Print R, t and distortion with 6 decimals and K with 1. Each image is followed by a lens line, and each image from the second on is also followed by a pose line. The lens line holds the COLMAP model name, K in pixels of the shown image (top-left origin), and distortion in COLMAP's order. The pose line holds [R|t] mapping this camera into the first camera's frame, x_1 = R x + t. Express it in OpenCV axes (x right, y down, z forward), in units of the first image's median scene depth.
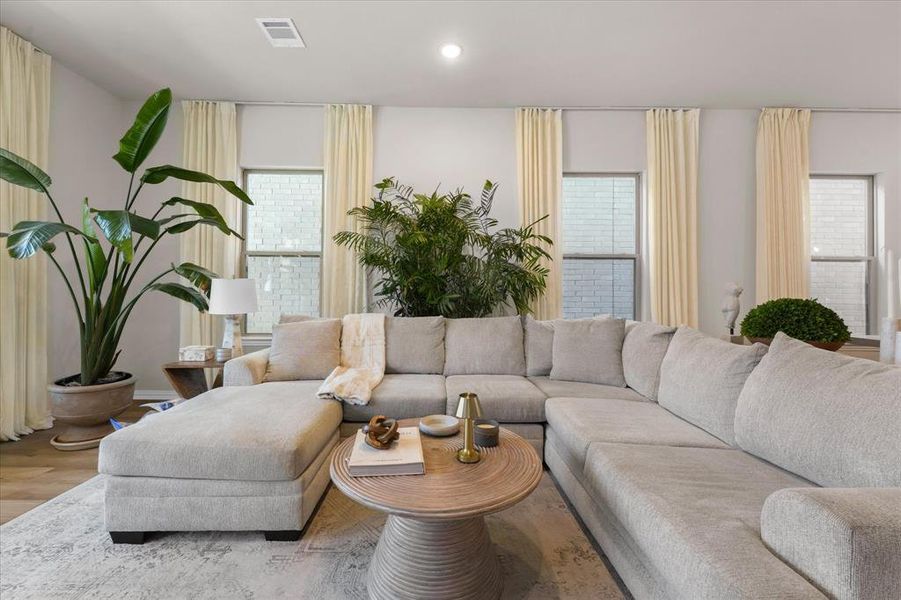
lens RADIAL K [[367.4, 0, 439.0], [0, 367.4, 279.9], [0, 0, 1]] dist [0.006956, -0.001404]
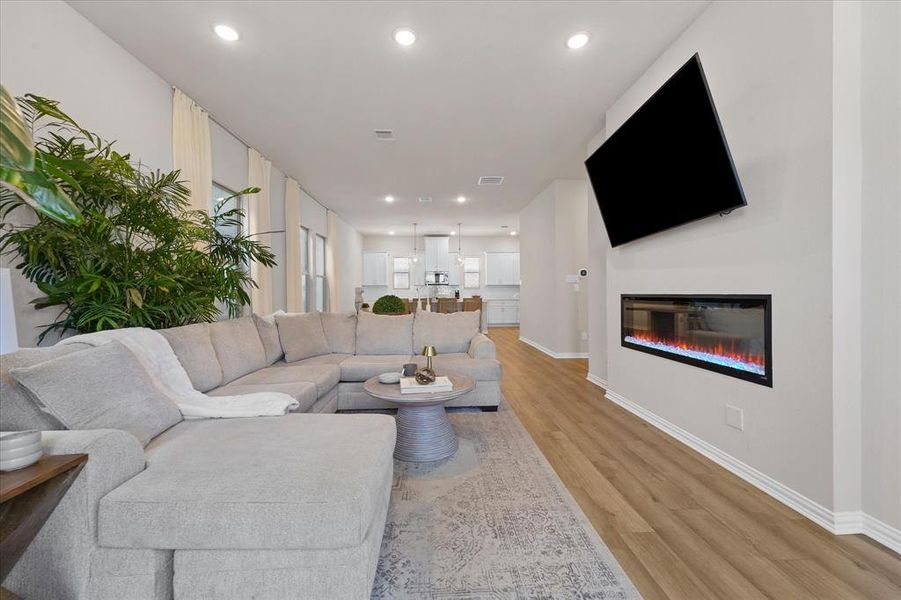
lens RADIAL K [[367.4, 0, 452.7], [0, 367.4, 294.7], [0, 0, 1]] dist [0.006956, -0.001404]
pose [[-0.052865, -0.012449, 0.998524, -0.966312], [-0.018687, 0.999760, 0.011475, 0.013902], [-0.998427, -0.018053, -0.053085, 0.507557]]
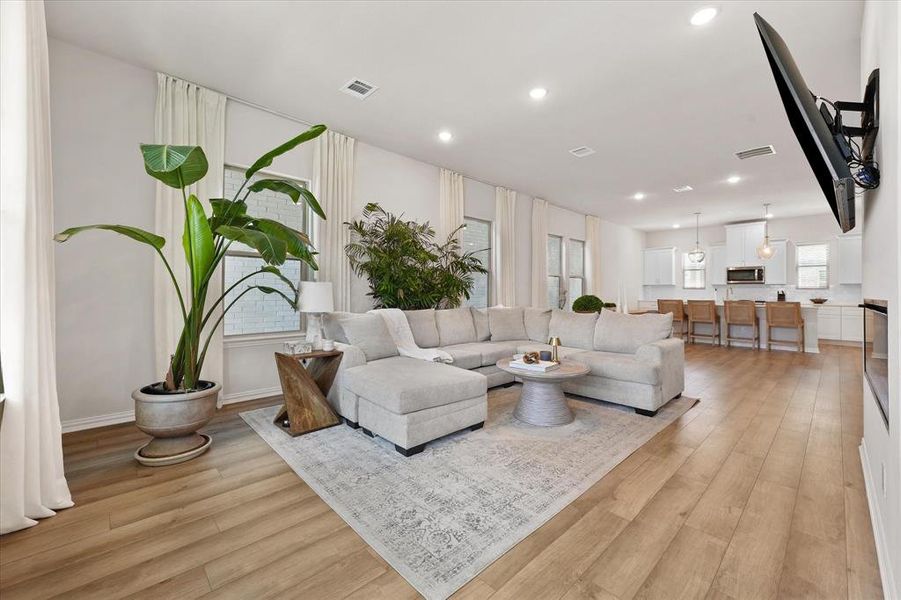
lens RADIAL K [[367.4, 0, 434.2], [0, 367.4, 287.0], [0, 0, 1]] dist [0.006956, -0.001404]
pose [[0.742094, 0.006163, 0.670268, -1.070034], [-0.016407, 0.999825, 0.008971, -0.002613], [-0.670095, -0.017655, 0.742065, -0.111134]]
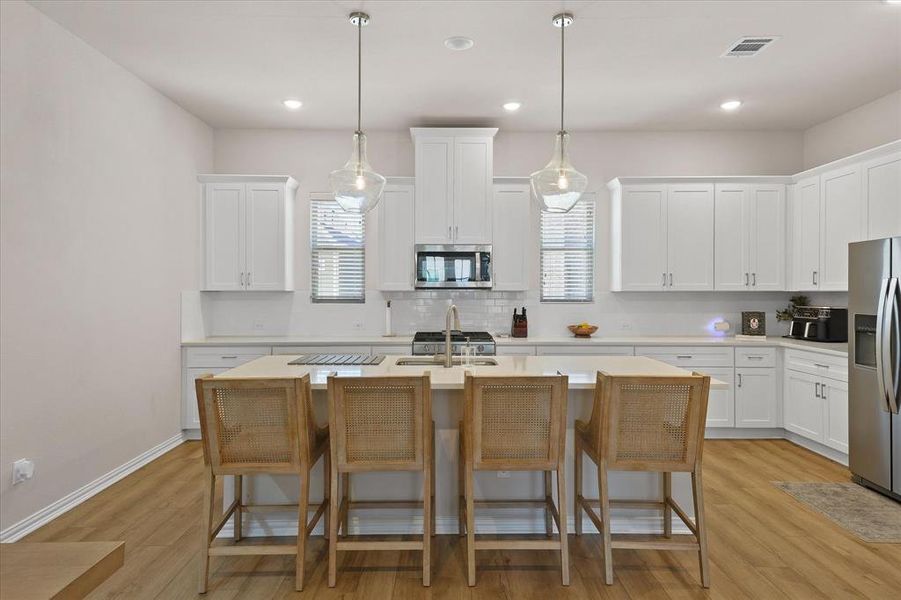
lens RADIAL K [[517.9, 0, 458.0], [0, 517.9, 282.9], [0, 0, 1]] dist [0.033921, 0.000688]
pose [[-0.028421, -0.003659, 0.999589, 1.425702], [-0.021373, 0.999767, 0.003052, -0.074359], [-0.999368, -0.021278, -0.028493, 0.502086]]
